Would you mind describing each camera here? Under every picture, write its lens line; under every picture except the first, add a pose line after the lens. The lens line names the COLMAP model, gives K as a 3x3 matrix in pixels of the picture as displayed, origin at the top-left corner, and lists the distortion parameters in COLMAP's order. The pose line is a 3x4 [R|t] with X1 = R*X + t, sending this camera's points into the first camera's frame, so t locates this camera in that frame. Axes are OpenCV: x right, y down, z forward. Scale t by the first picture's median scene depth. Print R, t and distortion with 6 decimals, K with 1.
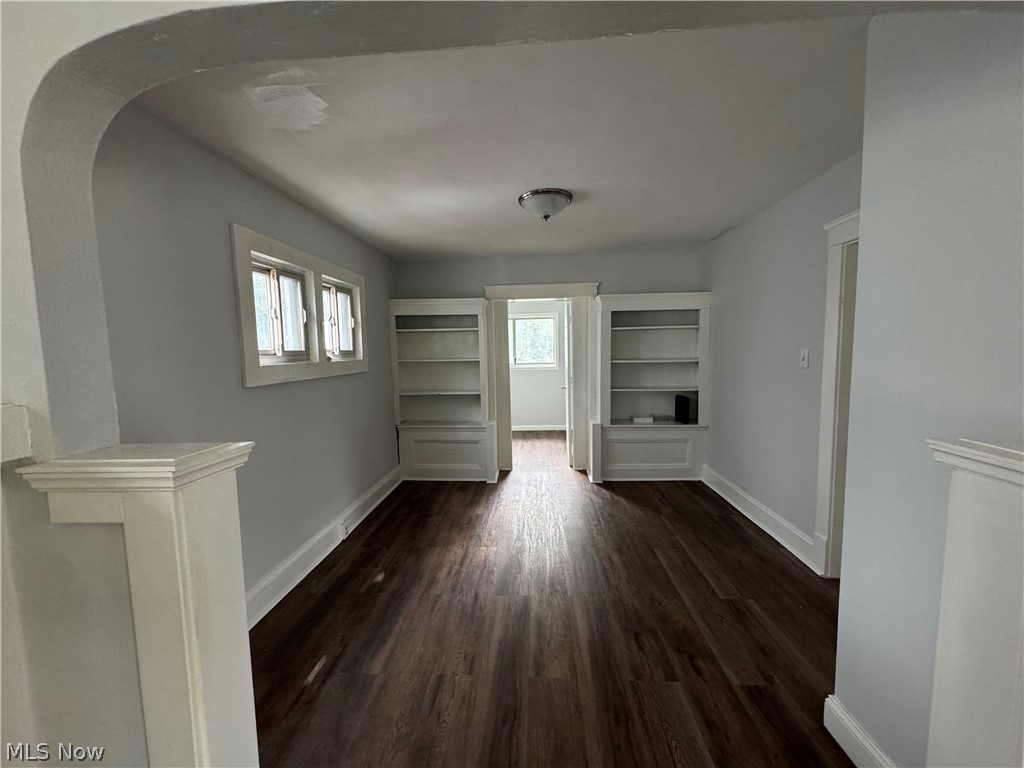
lens RADIAL K [[409.7, 0, 511.5], [0, 409.7, 387.3], [0, 0, 1]] dist [-0.002079, 0.000256]
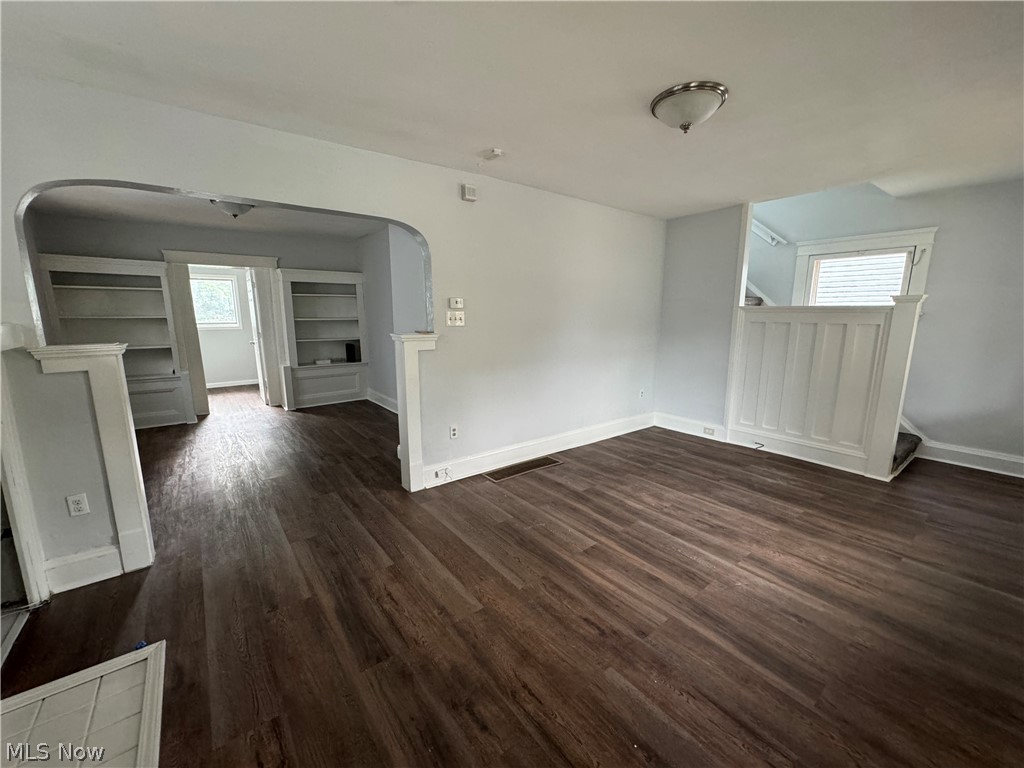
lens RADIAL K [[409.7, 0, 512.3], [0, 409.7, 385.9], [0, 0, 1]] dist [-0.002079, 0.000256]
pose [[0.751685, -0.098121, 0.652183, -0.115825], [0.045300, 0.994217, 0.097368, 0.055062], [-0.657965, -0.043646, 0.751783, -0.486965]]
